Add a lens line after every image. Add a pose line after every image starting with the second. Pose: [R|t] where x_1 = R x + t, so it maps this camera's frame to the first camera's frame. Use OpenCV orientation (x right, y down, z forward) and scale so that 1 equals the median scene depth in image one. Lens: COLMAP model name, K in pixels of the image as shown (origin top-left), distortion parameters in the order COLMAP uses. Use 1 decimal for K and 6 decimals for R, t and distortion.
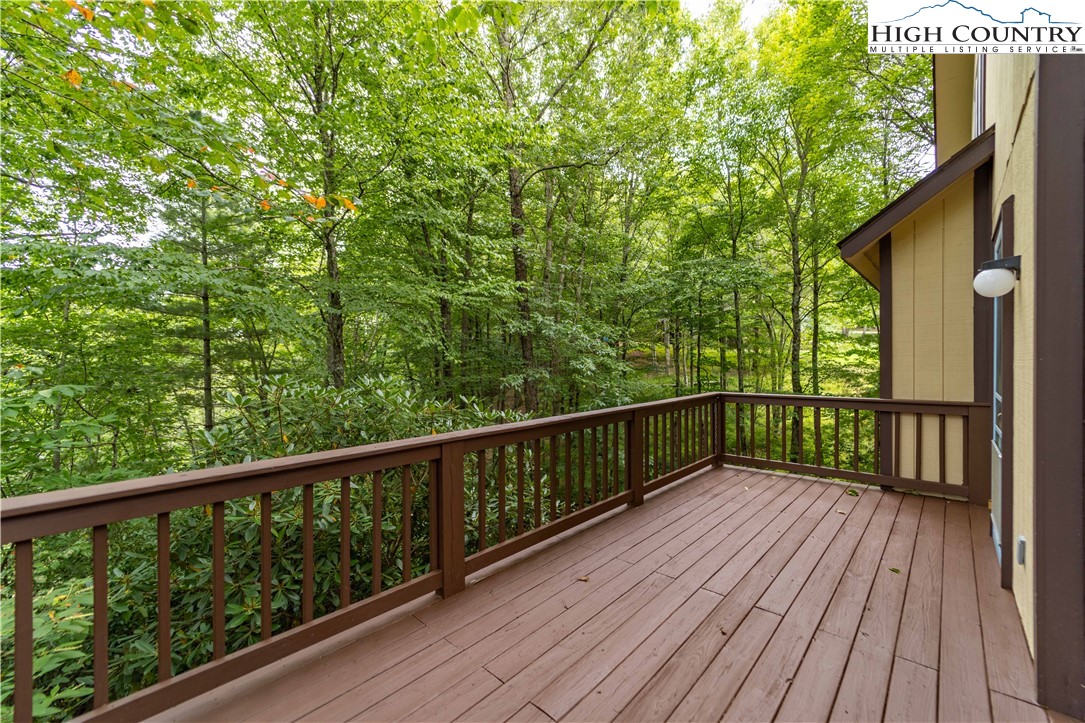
lens RADIAL K [[434.6, 0, 544.2], [0, 434.6, 363.9], [0, 0, 1]] dist [-0.000400, -0.000277]
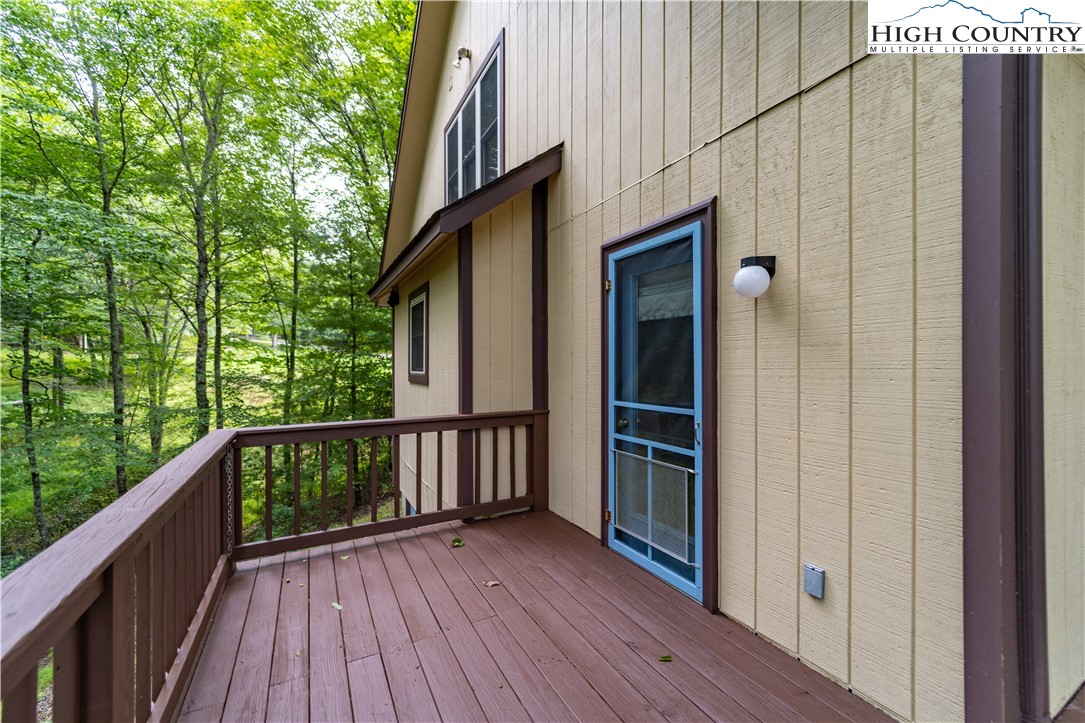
lens RADIAL K [[434.6, 0, 544.2], [0, 434.6, 363.9], [0, 0, 1]] dist [-0.000400, -0.000277]
pose [[0.312244, 0.012649, 0.949918, 0.032978], [0.004829, 0.999877, -0.014902, -0.003517], [-0.949990, 0.009240, 0.312145, 0.586084]]
